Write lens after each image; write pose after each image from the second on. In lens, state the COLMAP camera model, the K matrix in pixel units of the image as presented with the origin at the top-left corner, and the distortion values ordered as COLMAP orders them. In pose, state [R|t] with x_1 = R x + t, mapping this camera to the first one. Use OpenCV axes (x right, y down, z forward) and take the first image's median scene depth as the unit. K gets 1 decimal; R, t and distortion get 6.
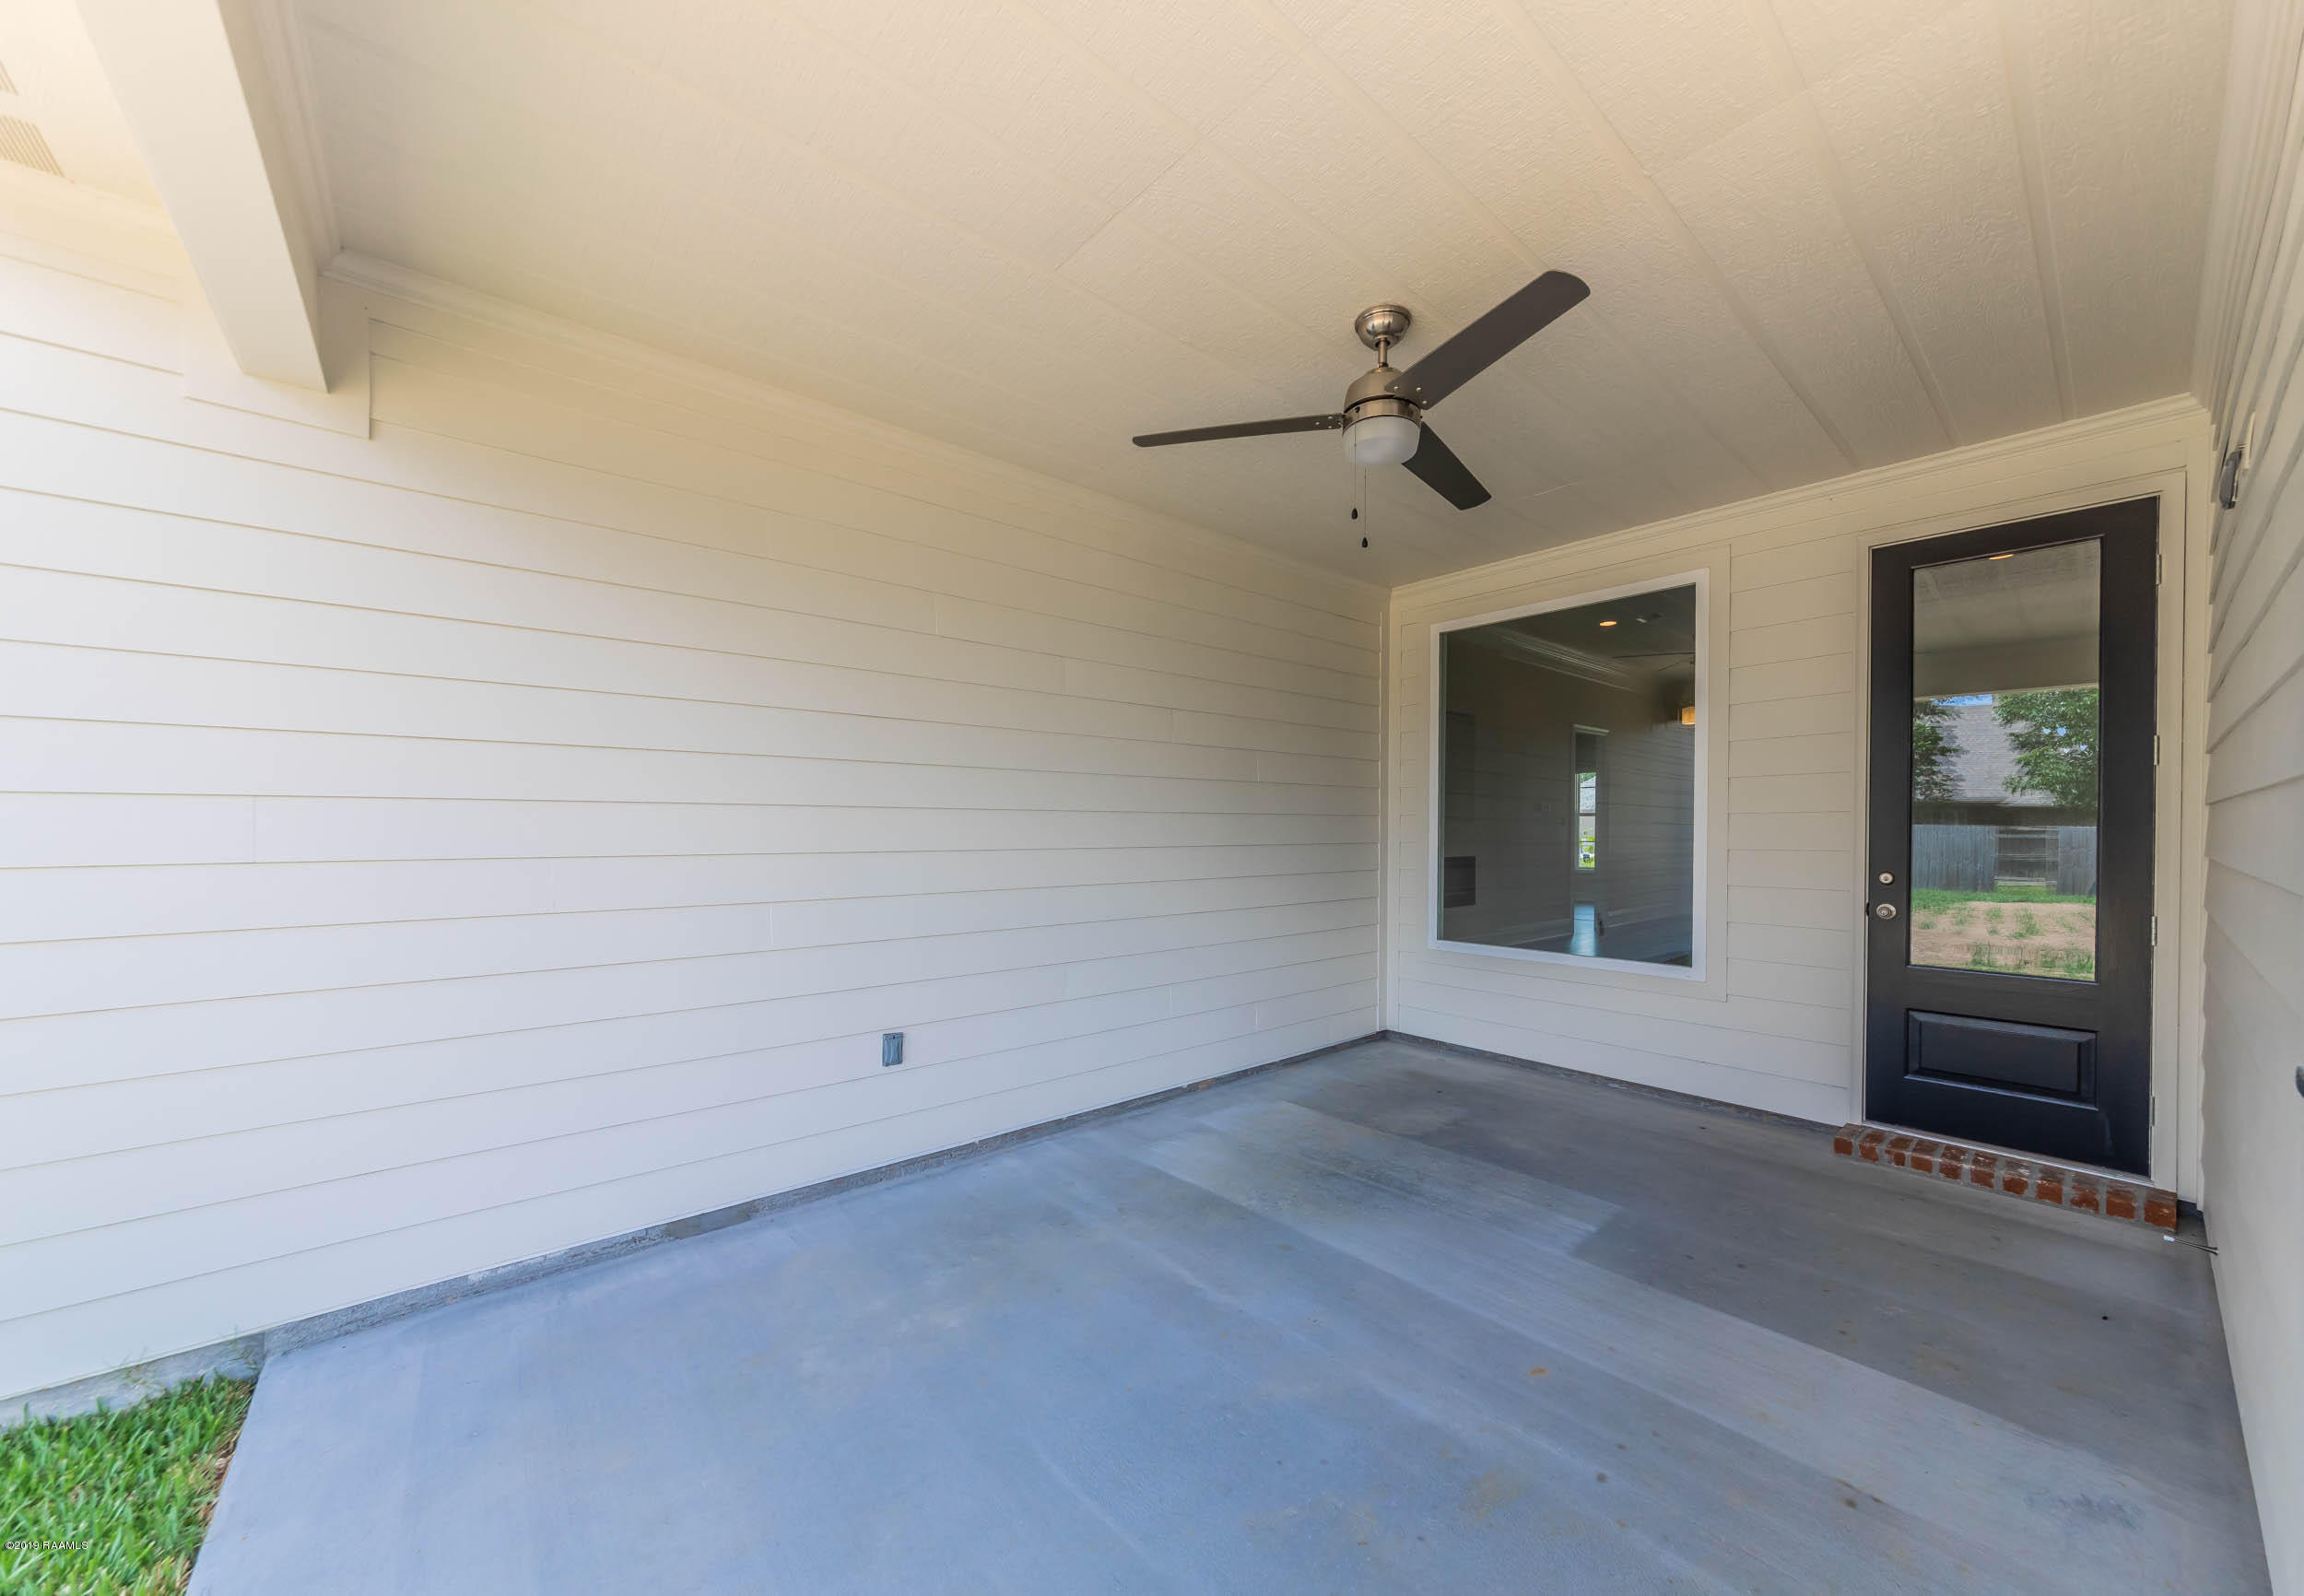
lens RADIAL K [[841.4, 0, 1192.5], [0, 841.4, 830.8], [0, 0, 1]] dist [-0.000844, -0.000140]
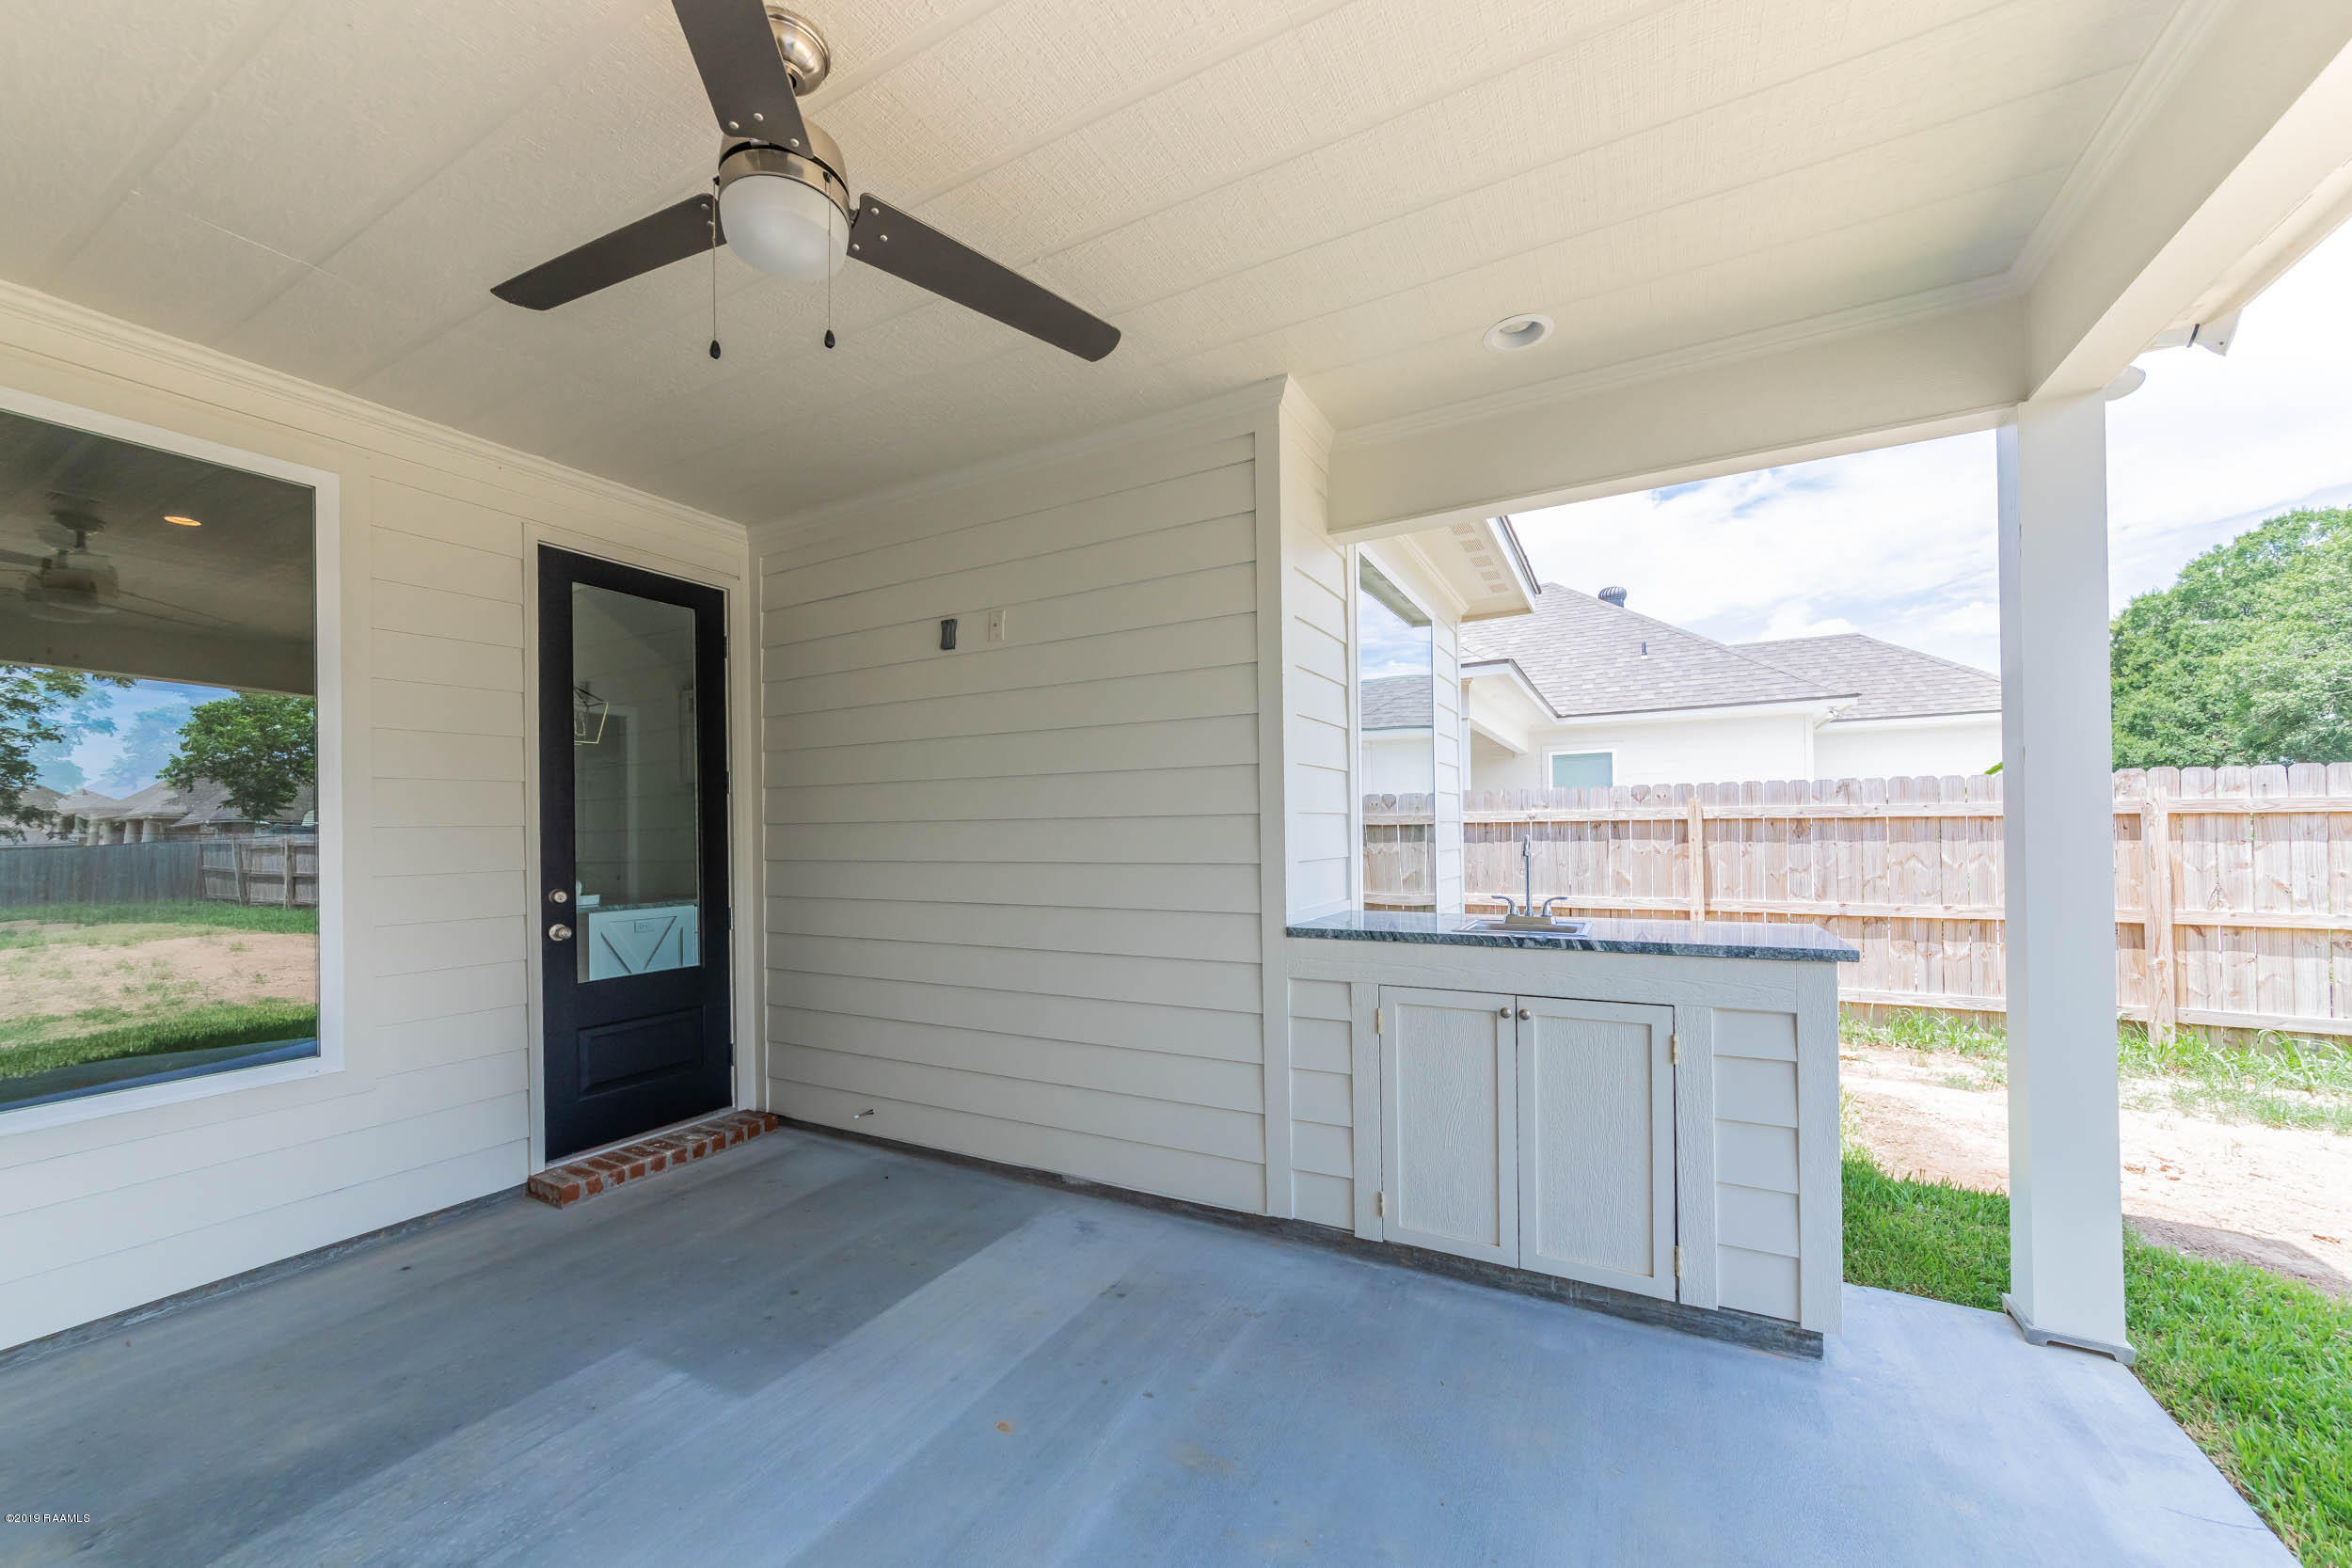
lens RADIAL K [[872.6, 0, 1175.2], [0, 872.6, 834.5], [0, 0, 1]] dist [0.010241, 0.000108]
pose [[-0.331745, 0.003079, 0.943364, -0.358983], [0.014550, 0.999892, 0.001854, -0.008431], [-0.943257, 0.014341, -0.331754, 0.709715]]
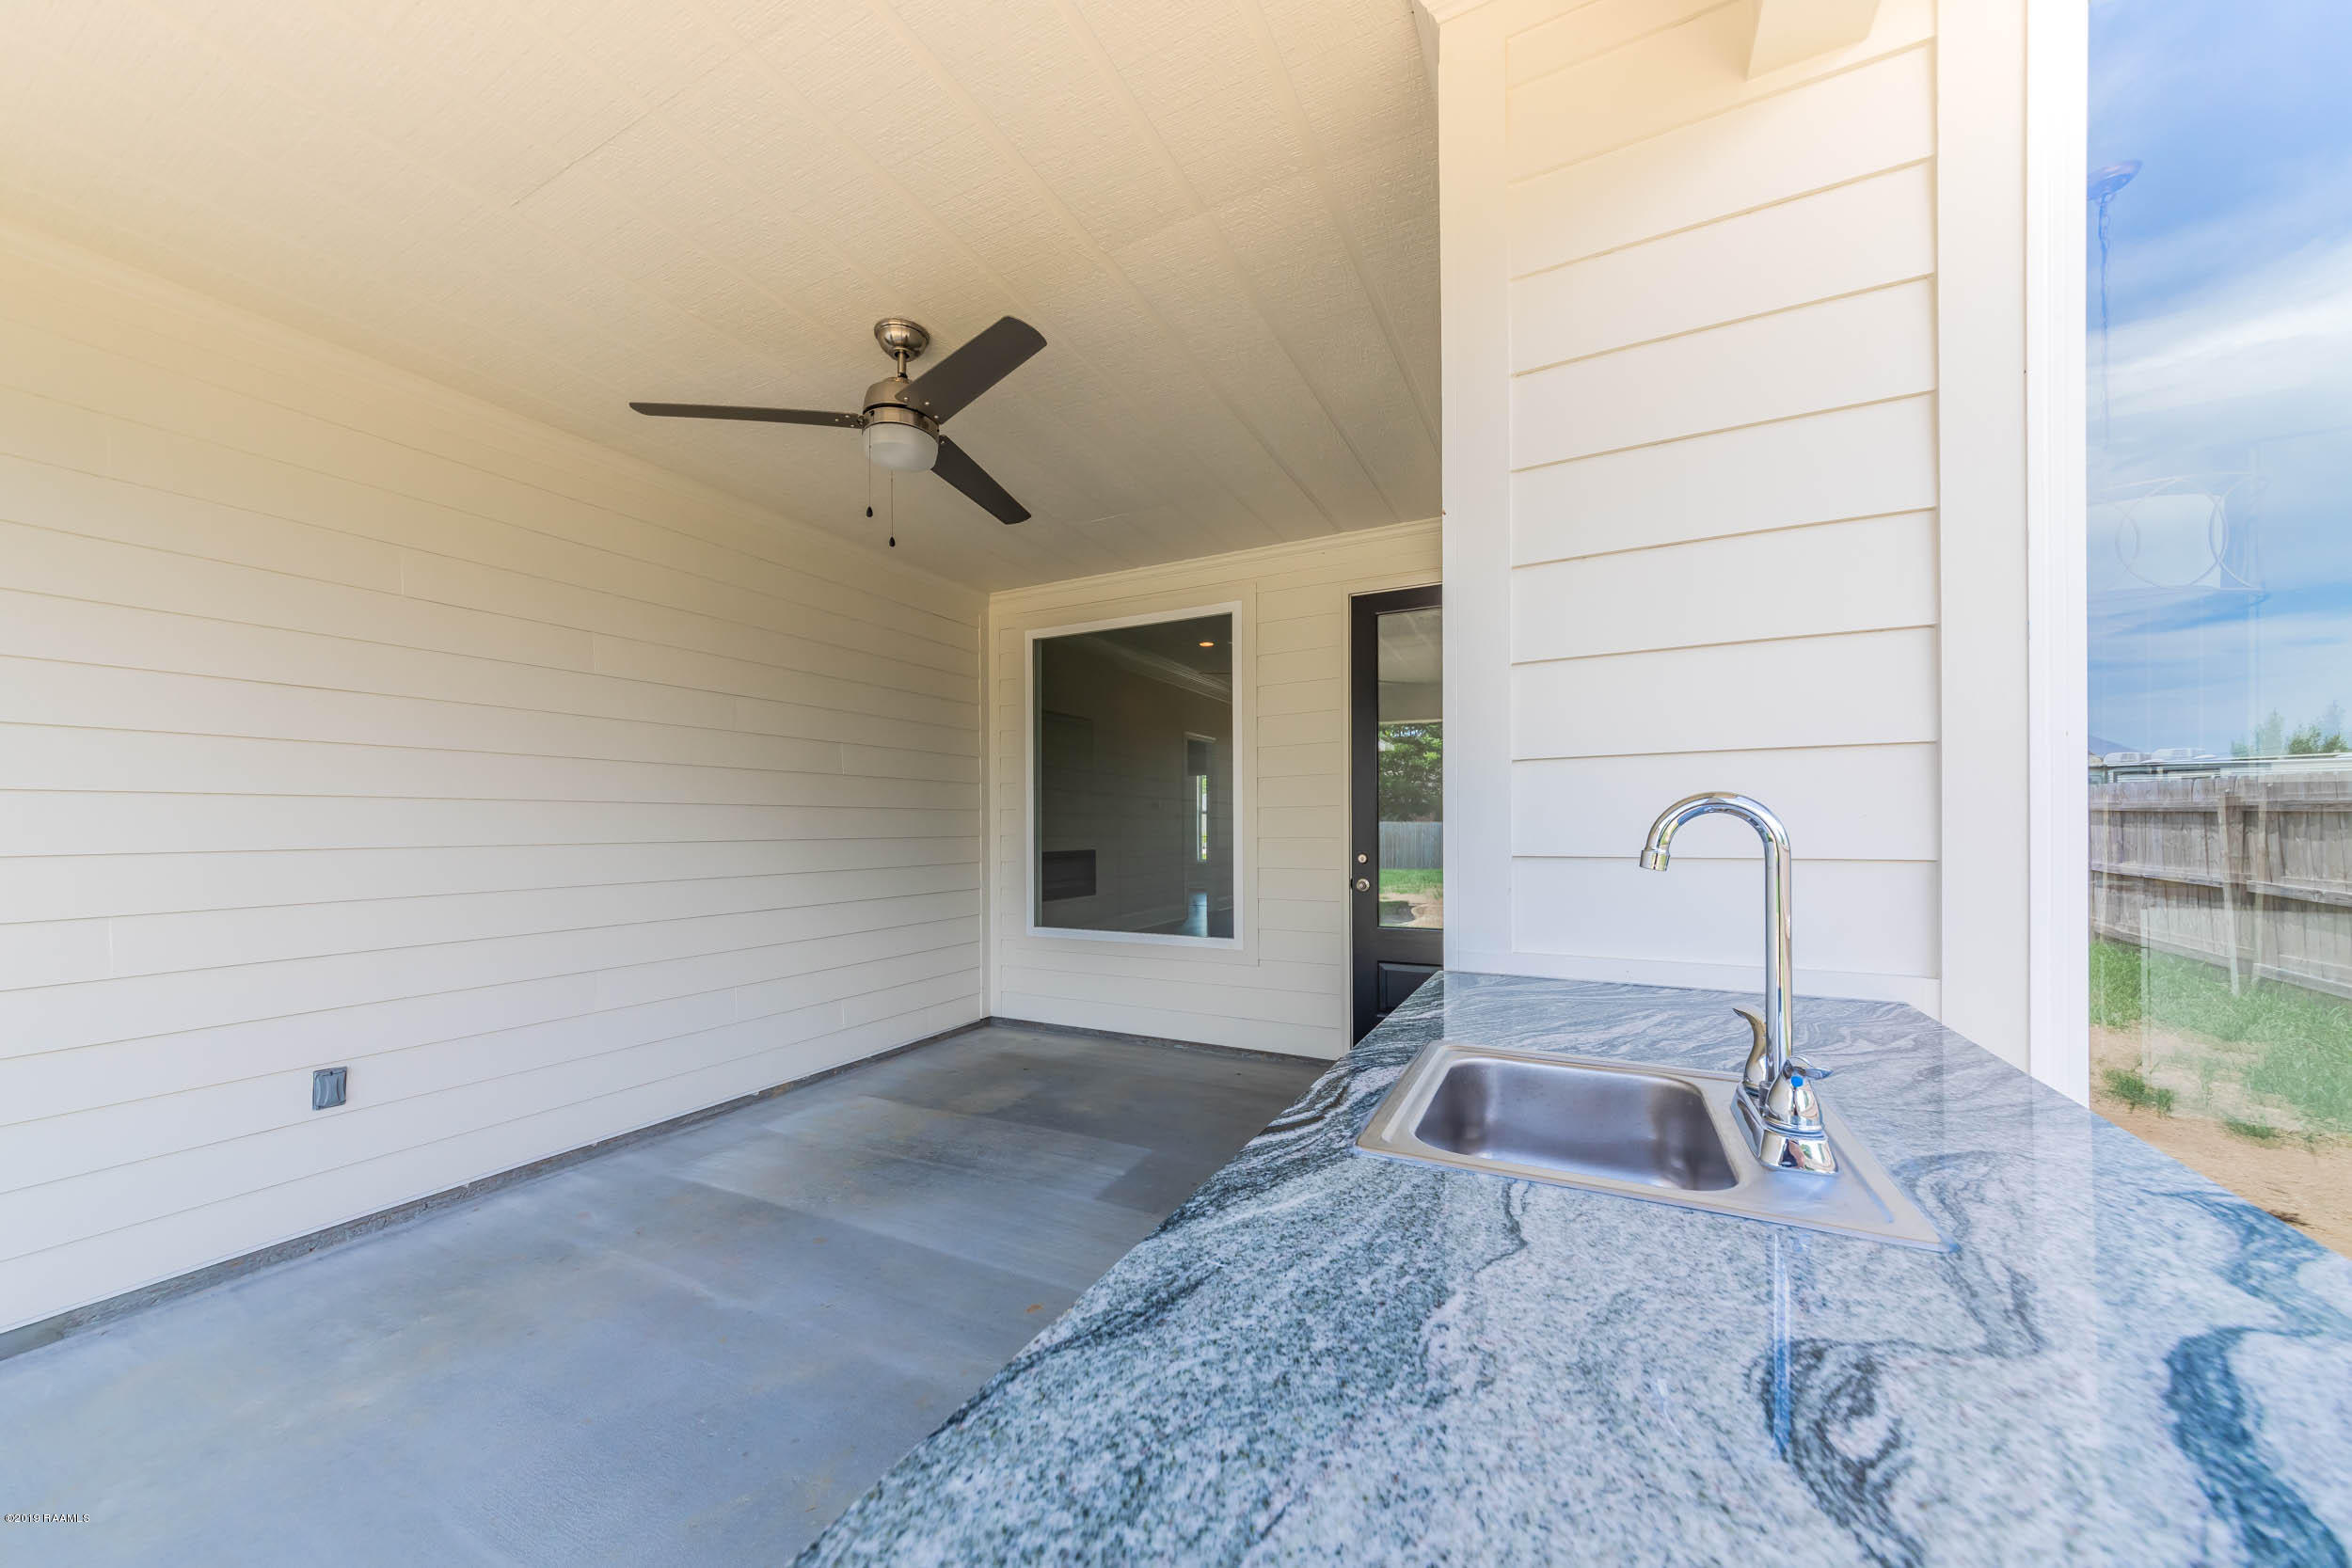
lens RADIAL K [[820.3, 0, 1176.0], [0, 820.3, 819.4], [0, 0, 1]] dist [-0.012642, 0.004076]
pose [[0.931919, -0.003217, 0.362653, 0.125074], [0.007883, 0.999904, -0.011386, 0.010292], [-0.362582, 0.013470, 0.931855, -0.047007]]
